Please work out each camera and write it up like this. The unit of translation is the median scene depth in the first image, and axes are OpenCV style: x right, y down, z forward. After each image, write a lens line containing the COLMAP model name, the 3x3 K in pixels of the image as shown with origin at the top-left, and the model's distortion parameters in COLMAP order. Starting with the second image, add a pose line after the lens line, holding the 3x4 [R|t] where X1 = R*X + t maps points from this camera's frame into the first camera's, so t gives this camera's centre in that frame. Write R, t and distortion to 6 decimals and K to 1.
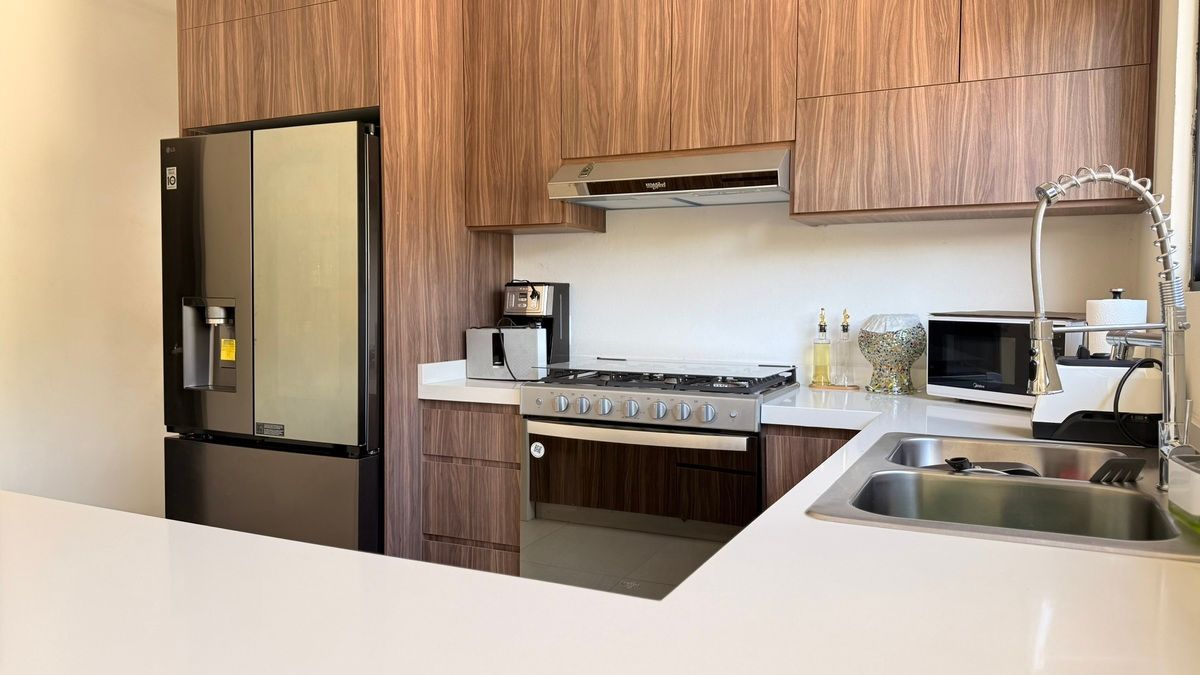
lens RADIAL K [[843.5, 0, 598.9], [0, 843.5, 342.8], [0, 0, 1]] dist [0.080589, -0.117108]
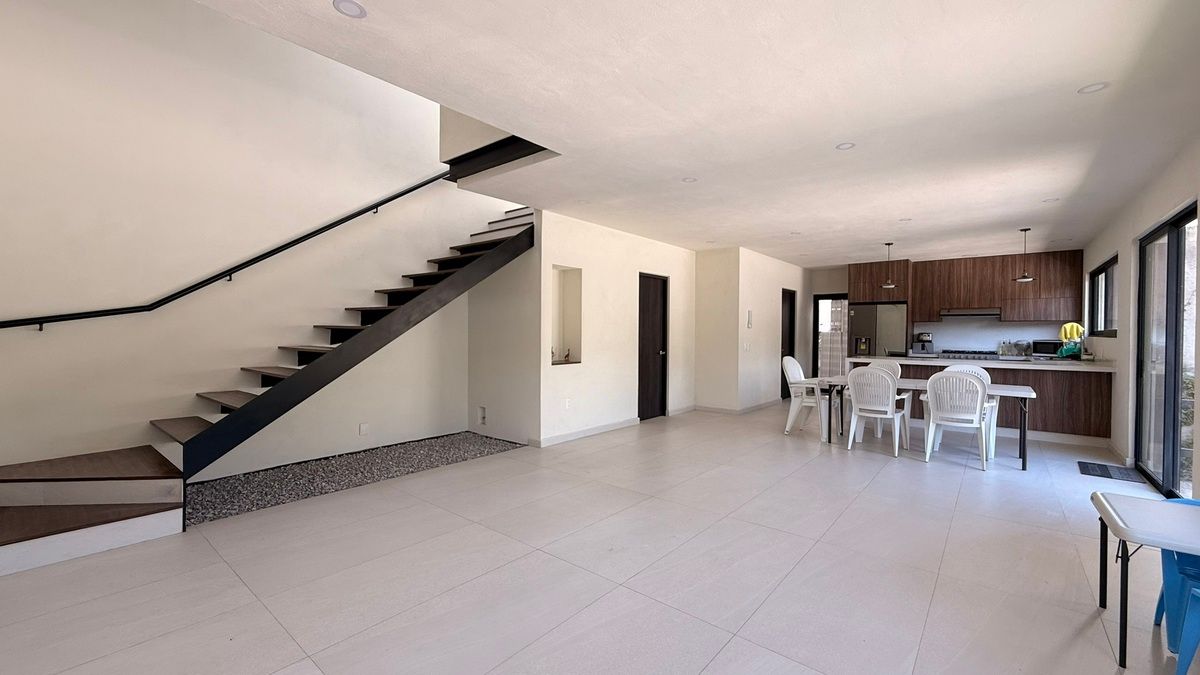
lens RADIAL K [[478.1, 0, 600.0], [0, 478.1, 337.5], [0, 0, 1]] dist [0.000228, 0.000349]
pose [[0.970513, 0.006890, -0.240950, -1.445714], [-0.016743, 0.999104, -0.038869, 0.104802], [0.240466, 0.041757, 0.969759, -2.429539]]
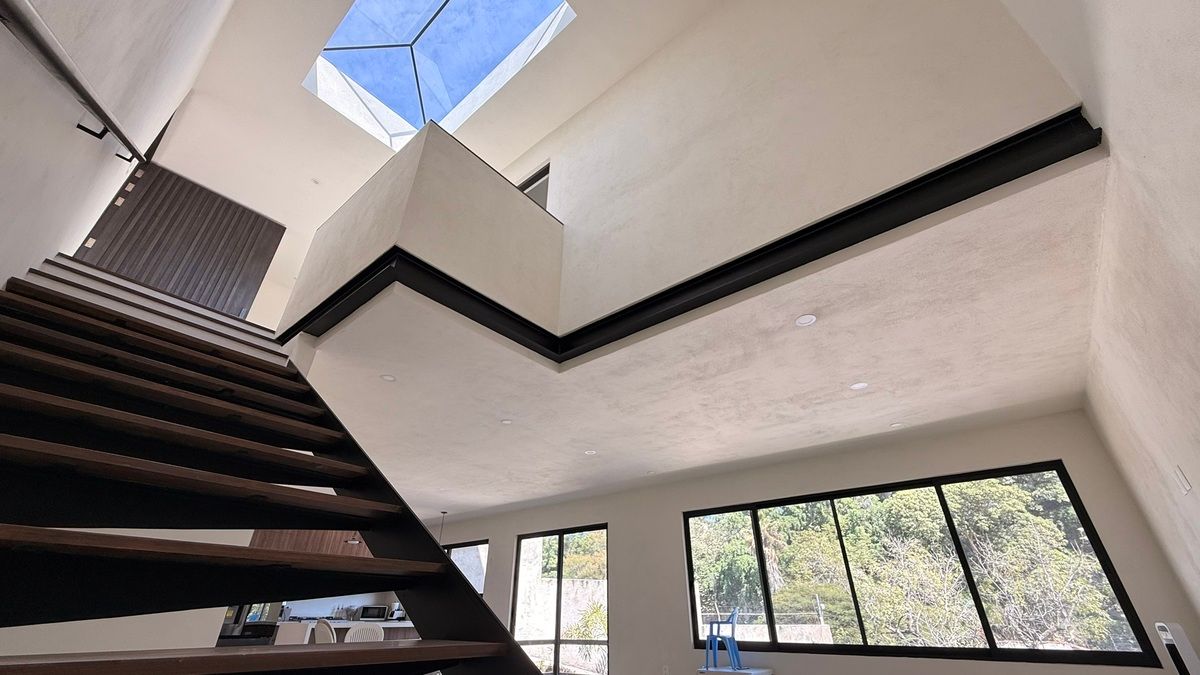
lens RADIAL K [[477.0, 0, 599.0], [0, 477.0, 345.1], [0, 0, 1]] dist [0.001129, -0.000148]
pose [[0.236573, 0.479041, 0.845312, -2.971820], [0.051391, 0.862622, -0.503232, 0.164309], [-0.970254, 0.162493, 0.179455, -1.569711]]
